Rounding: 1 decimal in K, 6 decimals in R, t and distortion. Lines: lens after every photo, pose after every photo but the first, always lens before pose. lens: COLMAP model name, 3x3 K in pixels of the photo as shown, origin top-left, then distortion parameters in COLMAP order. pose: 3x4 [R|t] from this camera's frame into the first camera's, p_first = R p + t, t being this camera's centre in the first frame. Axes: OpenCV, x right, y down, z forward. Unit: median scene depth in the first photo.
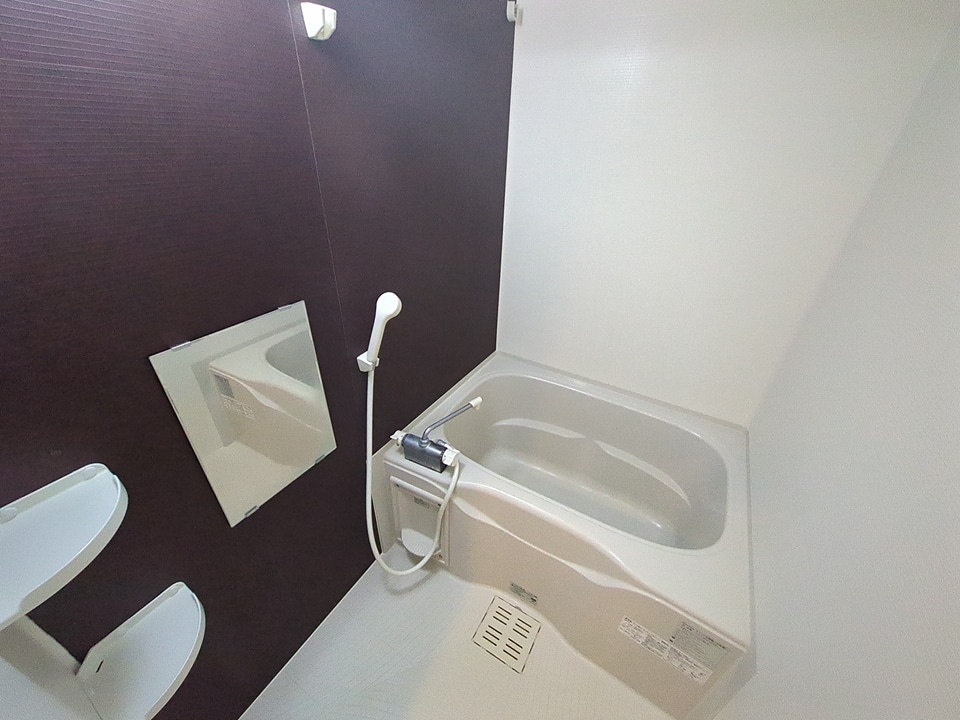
lens RADIAL K [[386.3, 0, 480.0], [0, 386.3, 360.0], [0, 0, 1]] dist [0.002765, 0.000126]
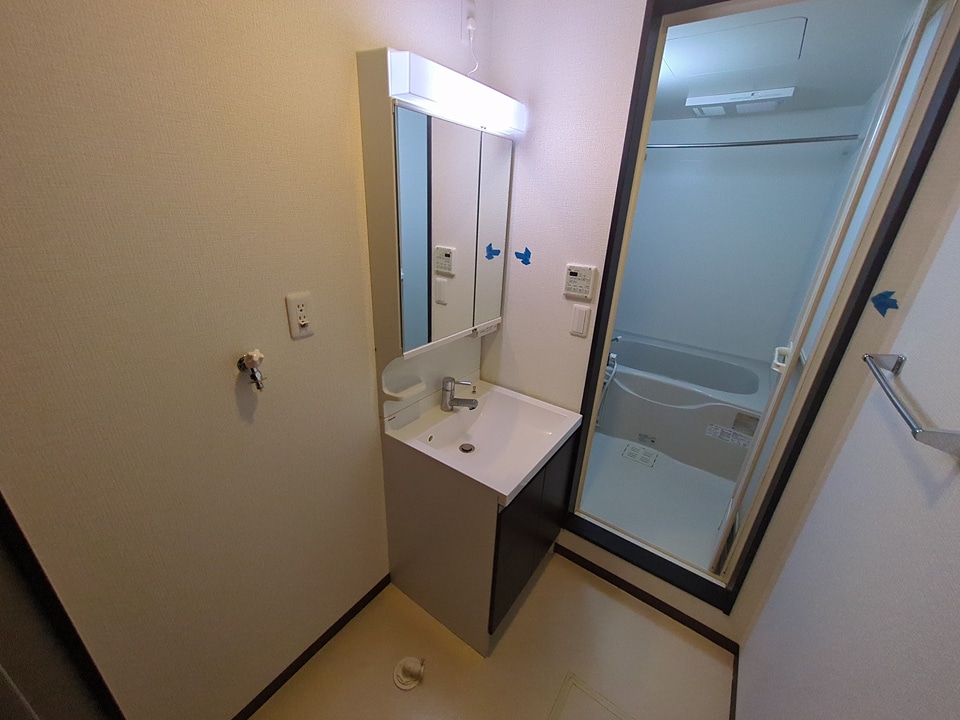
lens RADIAL K [[381.6, 0, 480.0], [0, 381.6, 360.0], [0, 0, 1]] dist [-0.000161, 0.000068]
pose [[0.996363, 0.044138, -0.072883, -0.591085], [-0.055051, 0.986336, -0.155273, 0.579294], [0.065034, 0.158721, 0.985179, -0.953397]]
